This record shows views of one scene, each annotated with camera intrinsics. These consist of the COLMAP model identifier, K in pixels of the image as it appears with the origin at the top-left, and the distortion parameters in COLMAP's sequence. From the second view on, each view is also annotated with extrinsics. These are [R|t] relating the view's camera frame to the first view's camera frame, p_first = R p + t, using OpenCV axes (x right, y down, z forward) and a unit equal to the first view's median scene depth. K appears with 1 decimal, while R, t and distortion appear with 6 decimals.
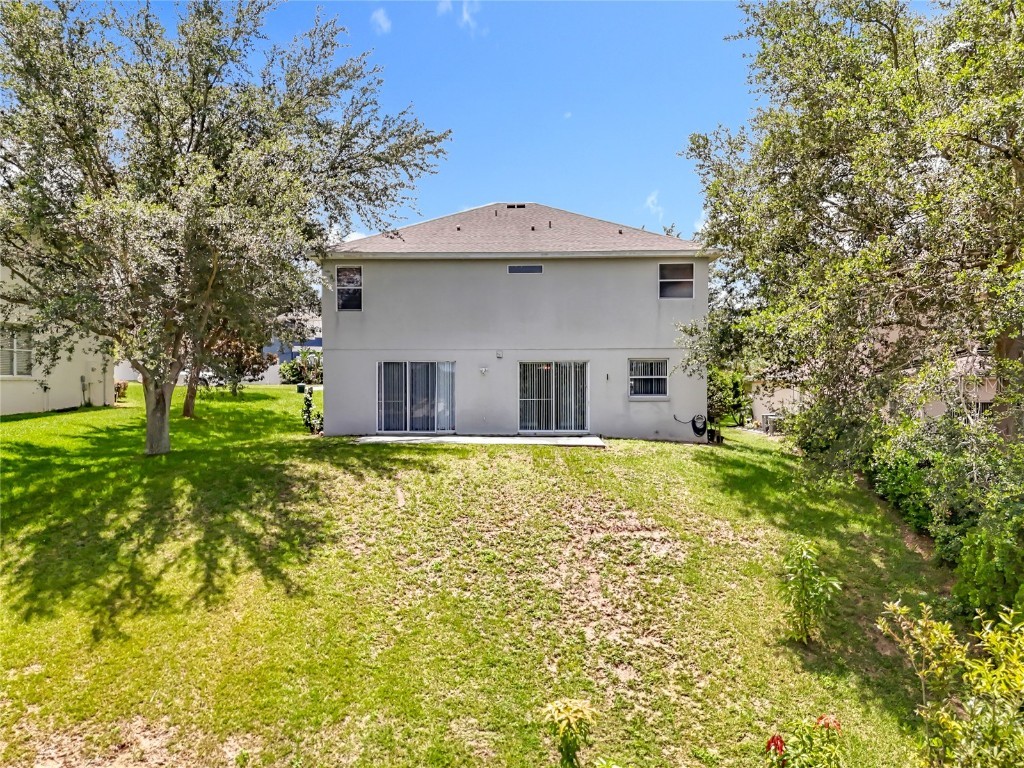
lens RADIAL K [[758.2, 0, 512.0], [0, 758.2, 384.0], [0, 0, 1]] dist [0.073272, -0.070989]
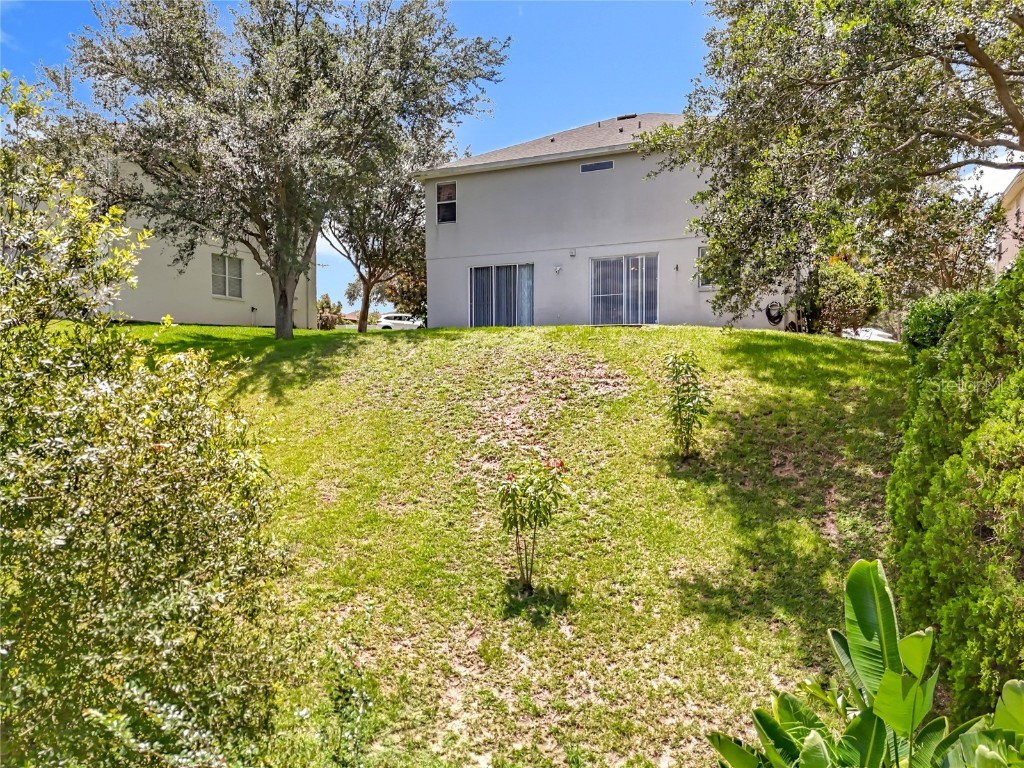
lens RADIAL K [[747.8, 0, 509.5], [0, 747.8, 392.5], [0, 0, 1]] dist [0.075629, -0.072552]
pose [[0.917884, 0.007655, -0.396775, 0.390071], [-0.000180, 0.999822, 0.018873, 0.166031], [0.396849, -0.017252, 0.917722, 0.020922]]
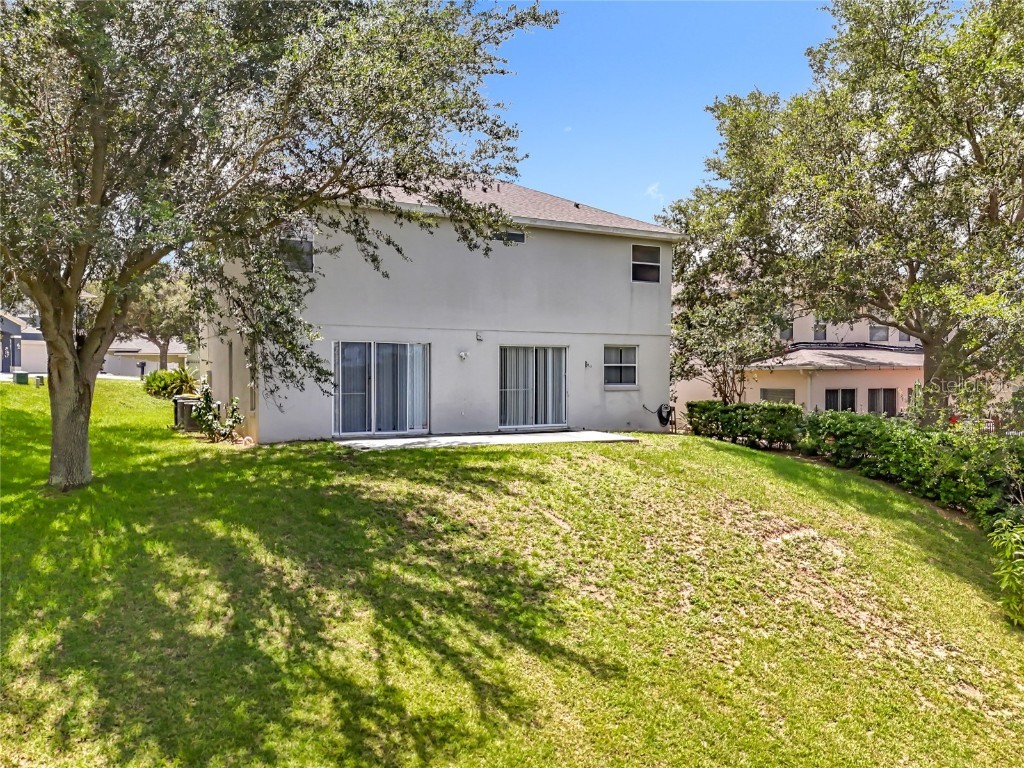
lens RADIAL K [[747.8, 0, 509.5], [0, 747.8, 392.5], [0, 0, 1]] dist [0.075629, -0.072552]
pose [[0.866515, -0.008855, 0.499072, -0.498222], [-0.002055, 0.999771, 0.021306, 0.006849], [-0.499146, -0.019488, 0.866299, 0.333168]]
